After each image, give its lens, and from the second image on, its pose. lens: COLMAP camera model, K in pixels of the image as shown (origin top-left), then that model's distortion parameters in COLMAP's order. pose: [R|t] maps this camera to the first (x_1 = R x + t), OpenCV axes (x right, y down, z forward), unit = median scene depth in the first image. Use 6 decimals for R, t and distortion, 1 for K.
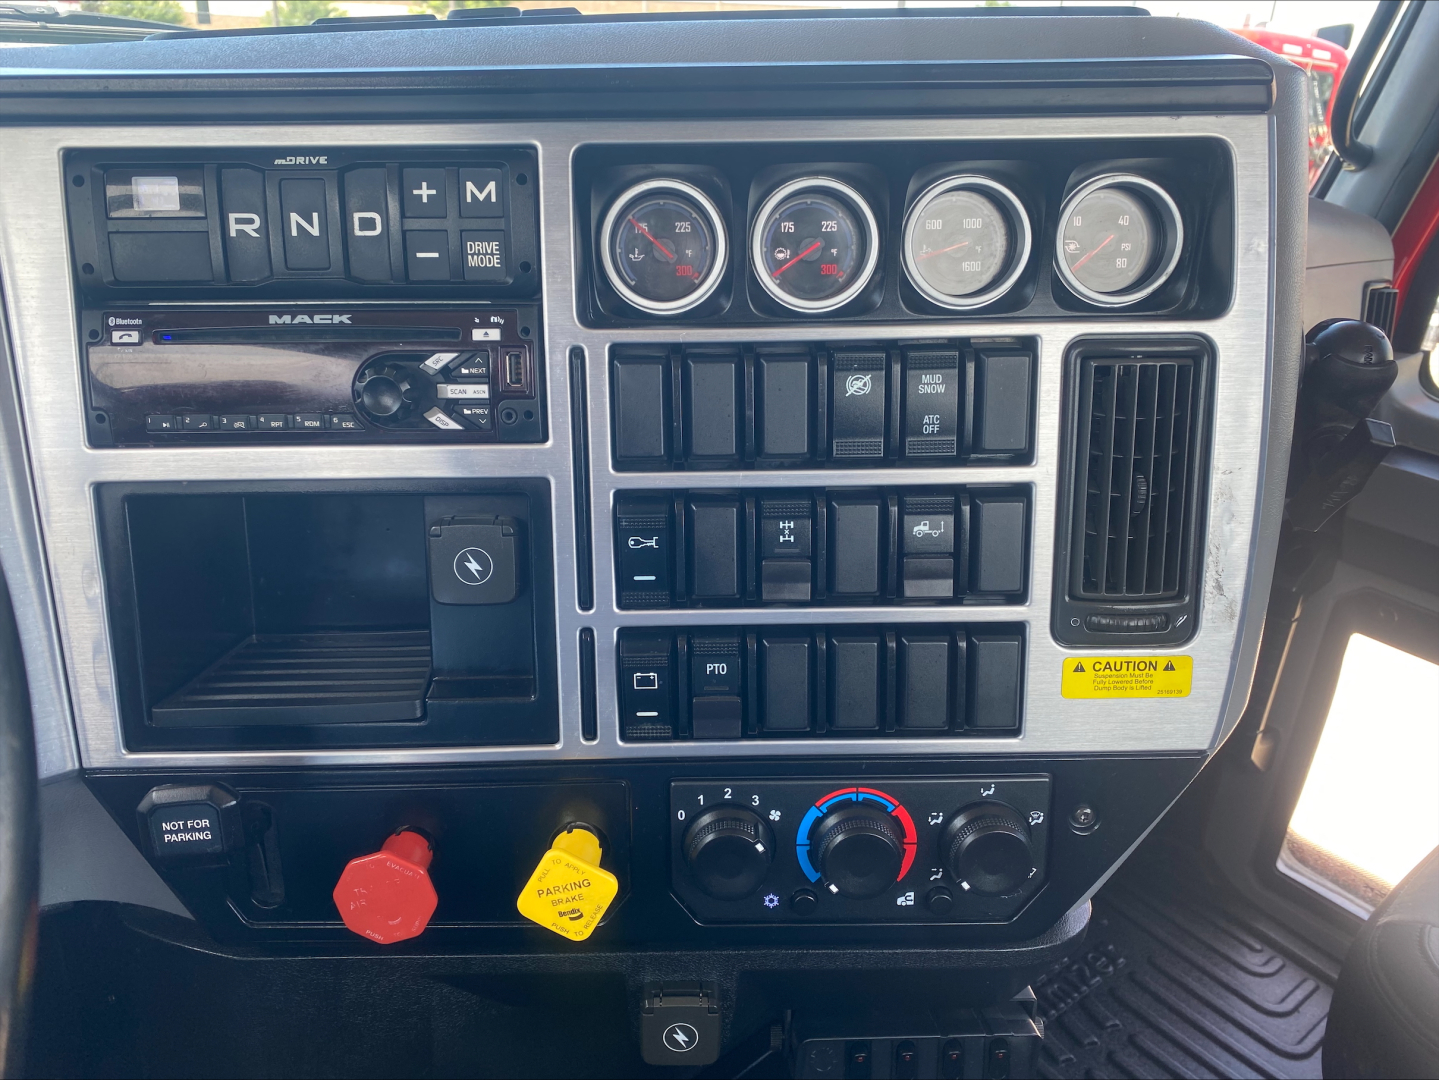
lens RADIAL K [[1126.8, 0, 717.4], [0, 1126.8, 522.6], [0, 0, 1]] dist [0.020529, -0.006936]
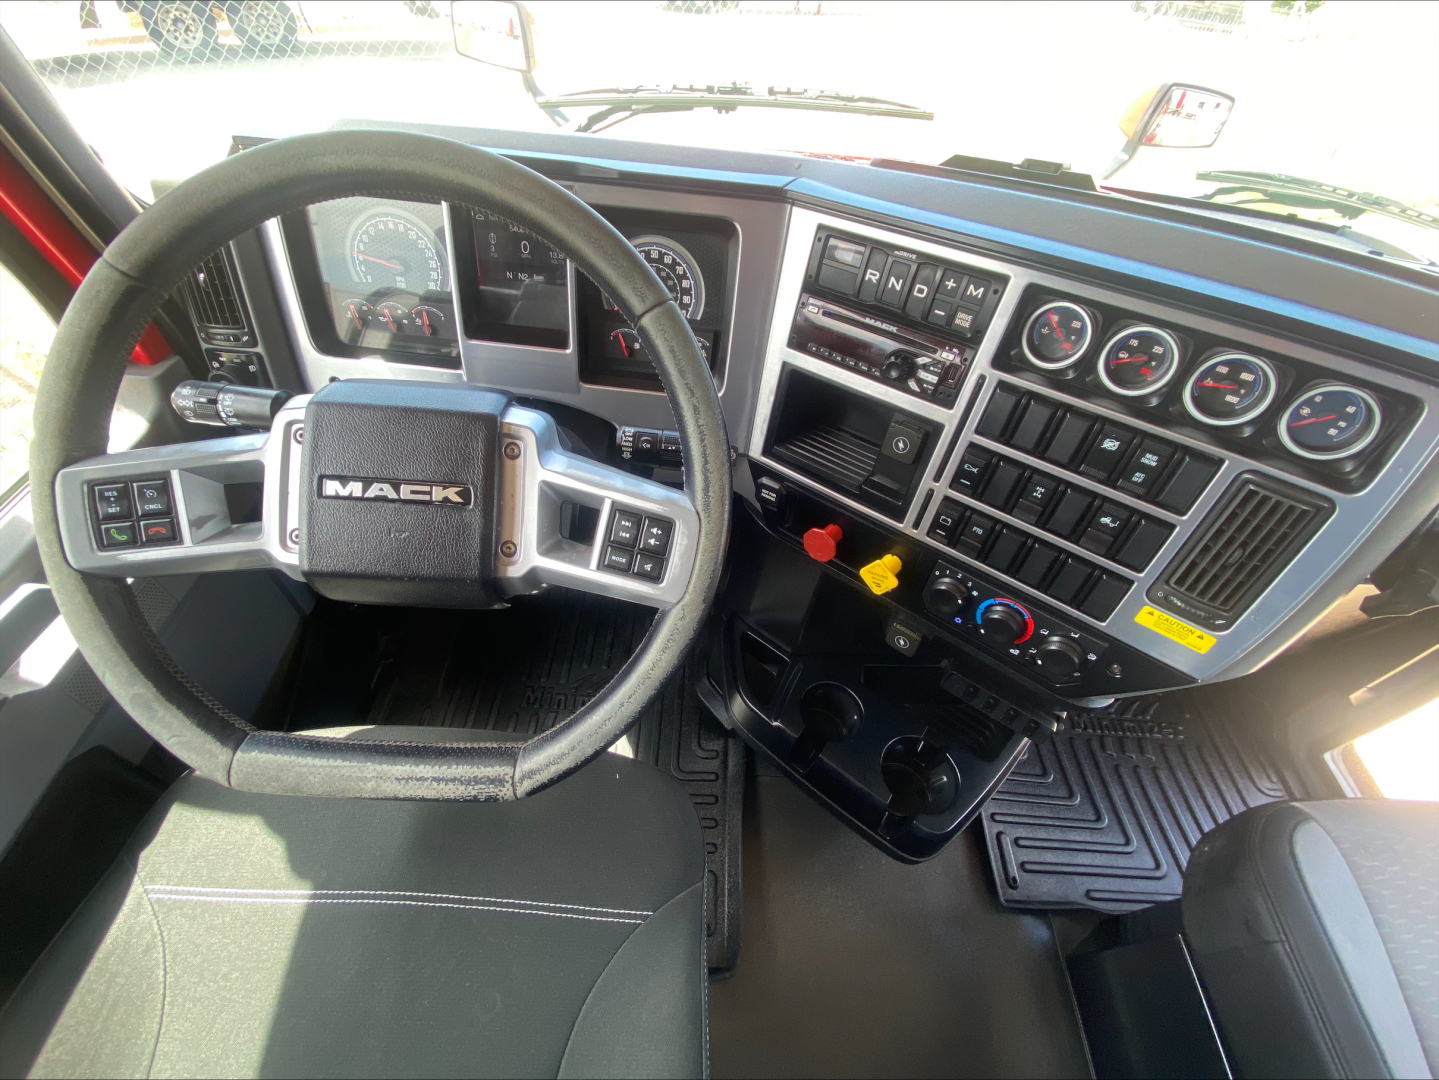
lens RADIAL K [[561.4, 0, 719.5], [0, 561.4, 540.0], [0, 0, 1]] dist [0.000387, -0.000223]
pose [[0.771406, 0.478948, -0.418977, 0.086102], [-0.294823, 0.852483, 0.431686, -0.196547], [0.563926, -0.209481, 0.798815, -0.220379]]
